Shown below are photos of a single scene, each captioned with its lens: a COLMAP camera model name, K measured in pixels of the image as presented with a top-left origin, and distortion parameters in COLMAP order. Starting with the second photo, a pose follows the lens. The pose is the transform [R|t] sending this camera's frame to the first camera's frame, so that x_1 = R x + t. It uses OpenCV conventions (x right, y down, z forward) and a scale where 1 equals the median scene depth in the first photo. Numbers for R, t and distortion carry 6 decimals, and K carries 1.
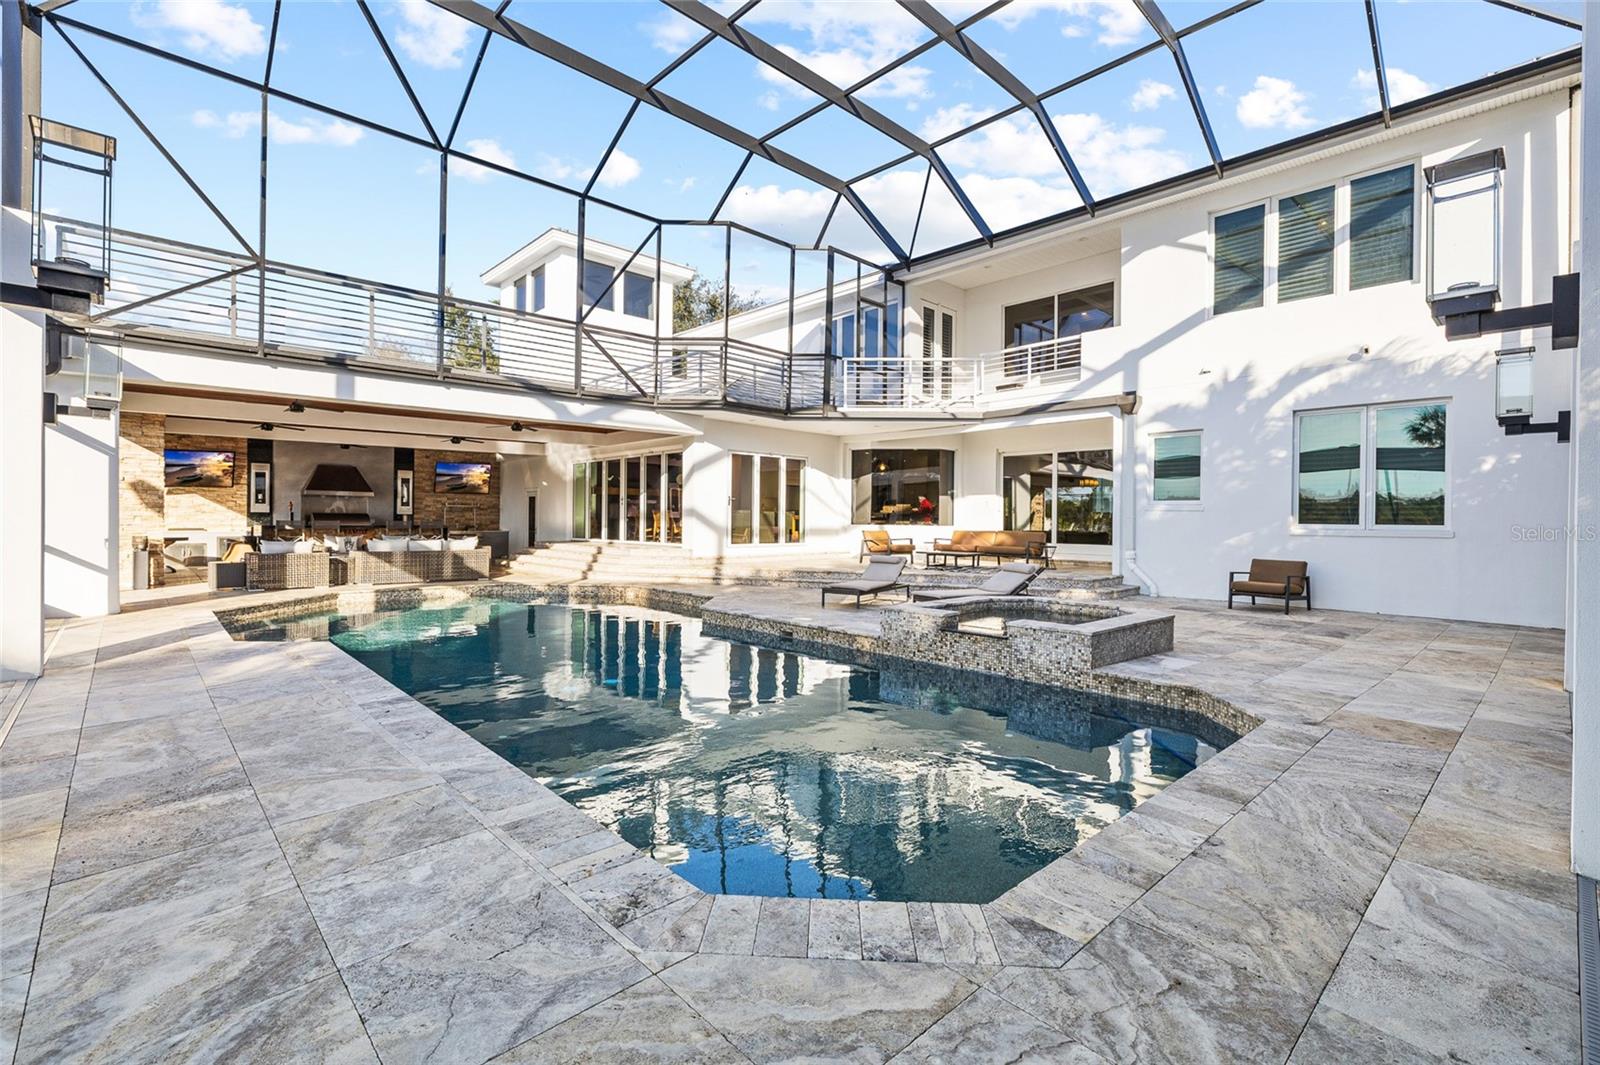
lens RADIAL K [[707.2, 0, 787.4], [0, 707.2, 526.5], [0, 0, 1]] dist [-0.012113, 0.003766]
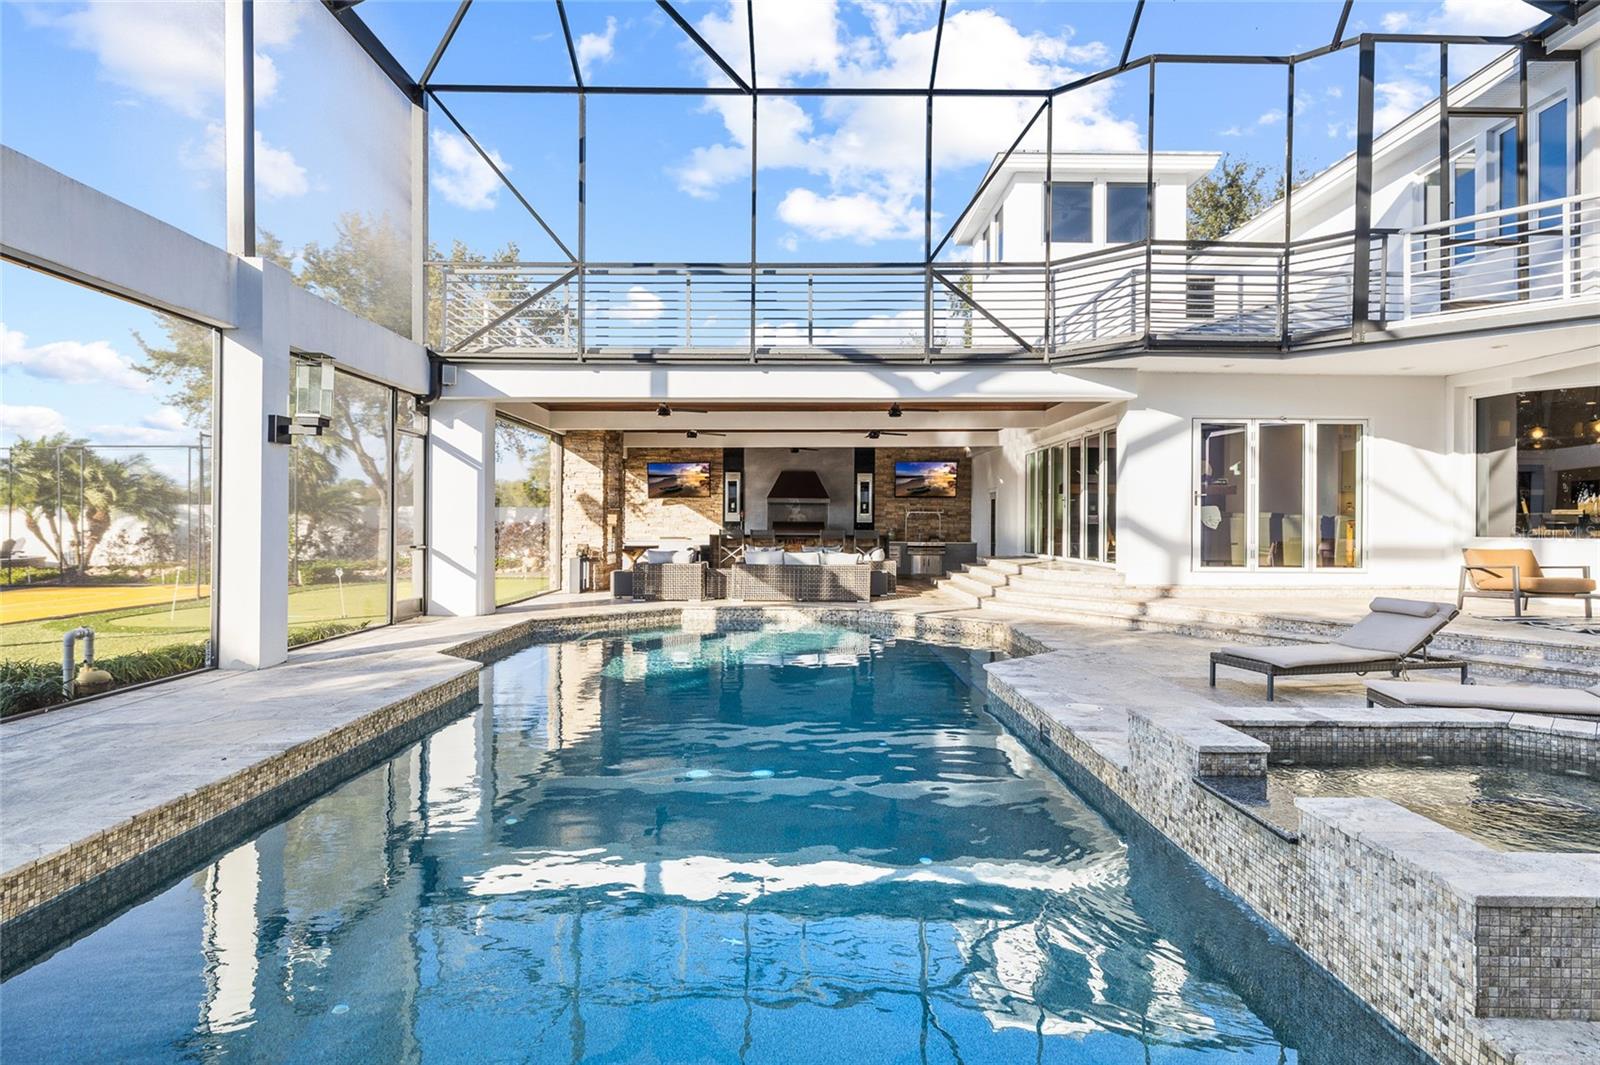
lens RADIAL K [[862.5, 0, 798.8], [0, 862.5, 520.5], [0, 0, 1]] dist [-0.000938, -0.000553]
pose [[0.739211, -0.007054, -0.673437, 0.194206], [-0.006154, 0.999833, -0.017228, -0.001436], [0.673446, 0.016880, 0.739043, 0.218042]]
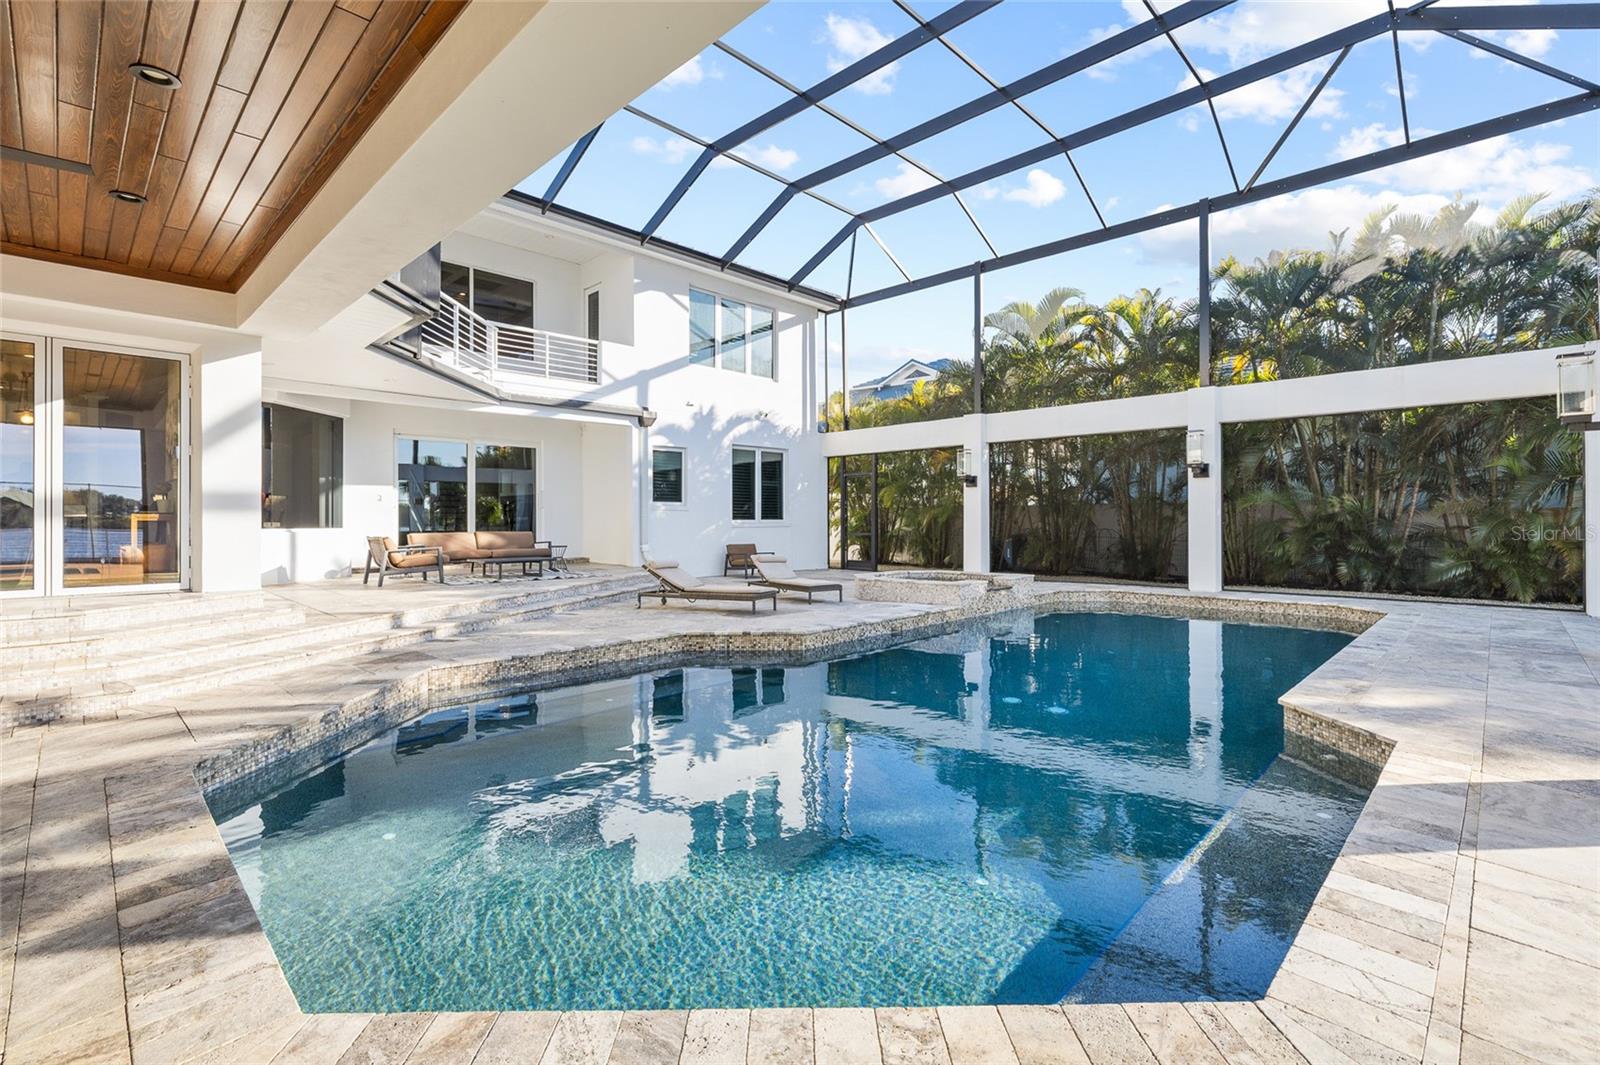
lens RADIAL K [[707.2, 0, 798.8], [0, 707.2, 522.2], [0, 0, 1]] dist [-0.012113, 0.003766]
pose [[-0.019721, -0.013317, 0.999717, -0.657976], [0.009966, 0.999859, 0.013515, -0.012730], [-0.999756, 0.010230, -0.019586, 0.737598]]
